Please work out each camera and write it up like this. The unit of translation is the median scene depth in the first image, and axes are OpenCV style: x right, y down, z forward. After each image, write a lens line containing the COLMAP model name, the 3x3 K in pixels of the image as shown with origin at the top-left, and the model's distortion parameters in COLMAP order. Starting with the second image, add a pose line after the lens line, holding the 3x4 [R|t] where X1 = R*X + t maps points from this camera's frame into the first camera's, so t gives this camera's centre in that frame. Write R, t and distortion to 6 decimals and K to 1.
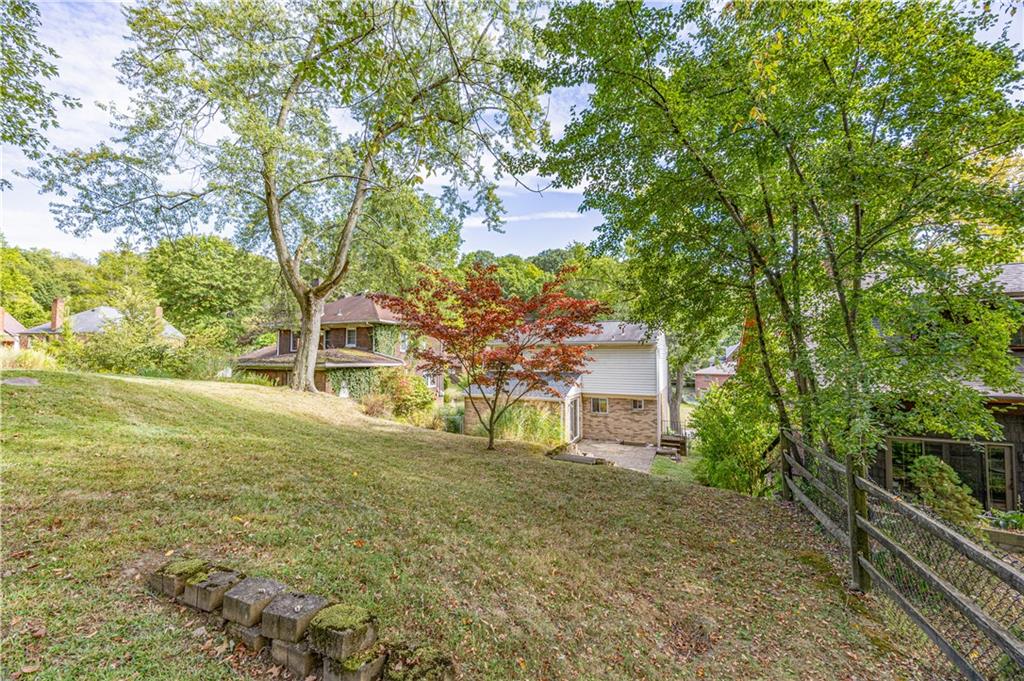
lens RADIAL K [[395.9, 0, 511.0], [0, 395.9, 342.5], [0, 0, 1]] dist [-0.000266, -0.000690]
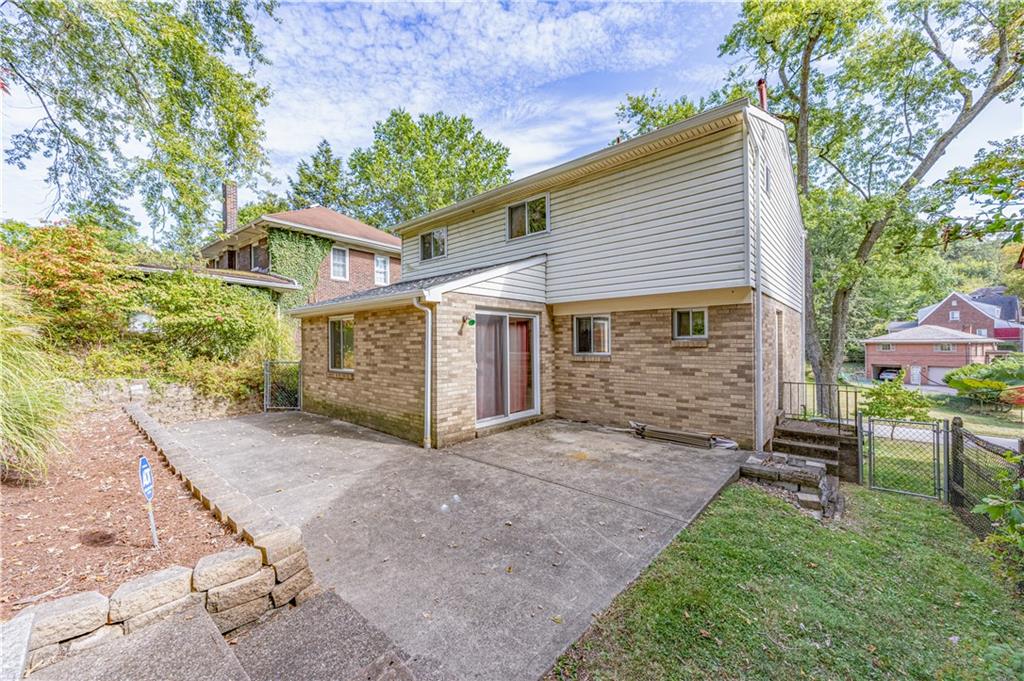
lens RADIAL K [[395.9, 0, 512.3], [0, 395.9, 341.0], [0, 0, 1]] dist [-0.000266, -0.000690]
pose [[0.959391, -0.009925, -0.281906, 0.268502], [0.018995, 0.999385, 0.029459, 0.158464], [0.281441, -0.033618, 0.958990, 0.628465]]
